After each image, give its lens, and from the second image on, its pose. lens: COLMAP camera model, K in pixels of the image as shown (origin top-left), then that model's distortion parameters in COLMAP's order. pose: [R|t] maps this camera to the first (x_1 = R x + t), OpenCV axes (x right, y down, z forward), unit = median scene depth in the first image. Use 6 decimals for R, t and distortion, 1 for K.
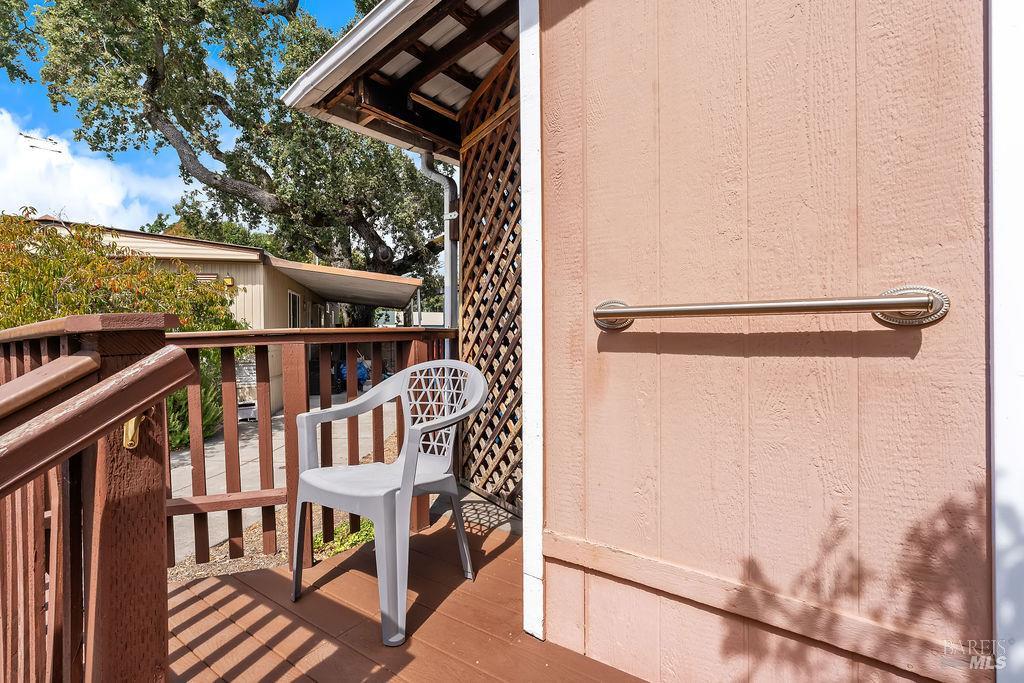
lens RADIAL K [[476.1, 0, 511.5], [0, 476.1, 339.9], [0, 0, 1]] dist [-0.002223, 0.000623]
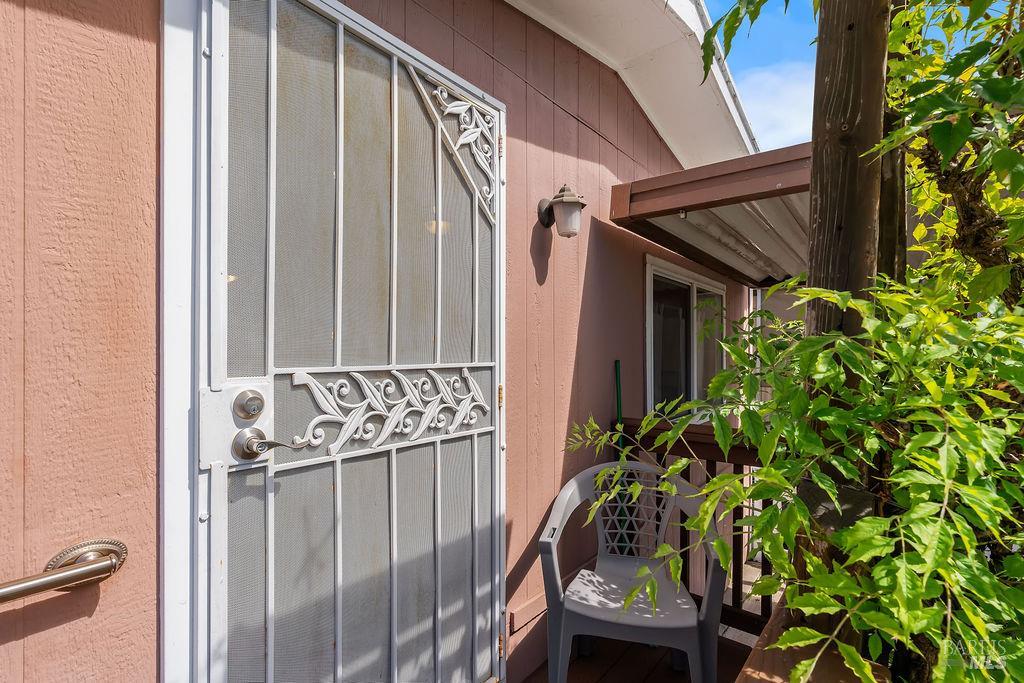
lens RADIAL K [[476.1, 0, 512.1], [0, 476.1, 343.9], [0, 0, 1]] dist [-0.002223, 0.000623]
pose [[0.039675, 0.010072, 0.999162, -0.083059], [-0.000065, 0.999949, -0.010077, -0.499602], [-0.999213, 0.000335, 0.039674, 0.114225]]
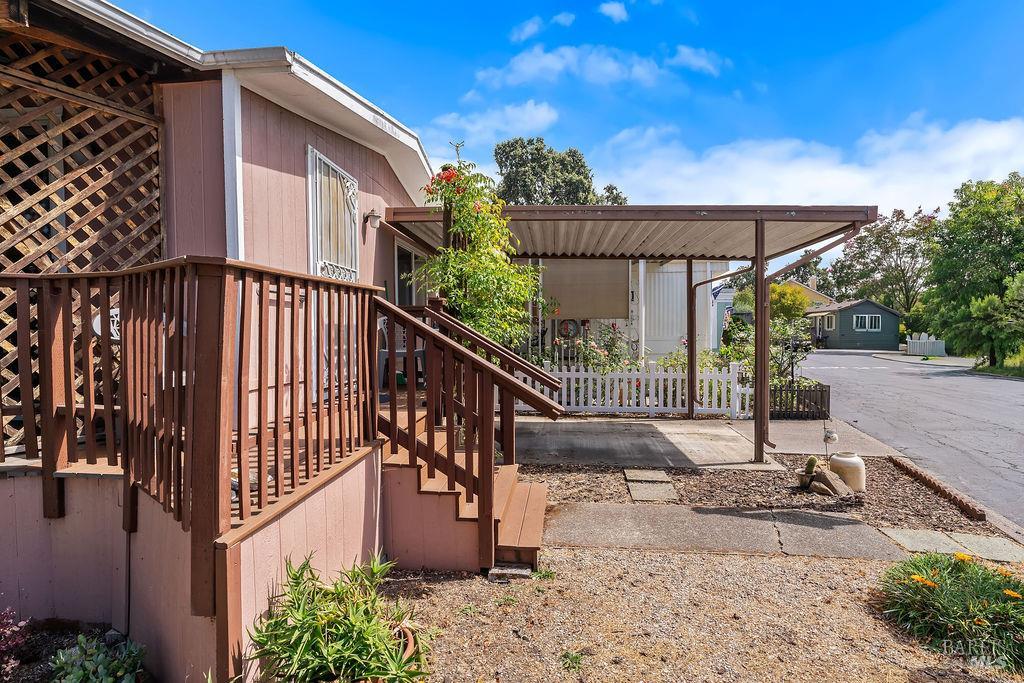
lens RADIAL K [[526.6, 0, 512.4], [0, 526.6, 340.3], [0, 0, 1]] dist [-0.004719, -0.001116]
pose [[-0.523887, -0.007450, 0.851755, -4.452956], [0.014118, 0.999748, 0.017428, 0.305007], [-0.851671, 0.021156, -0.523650, 1.986412]]
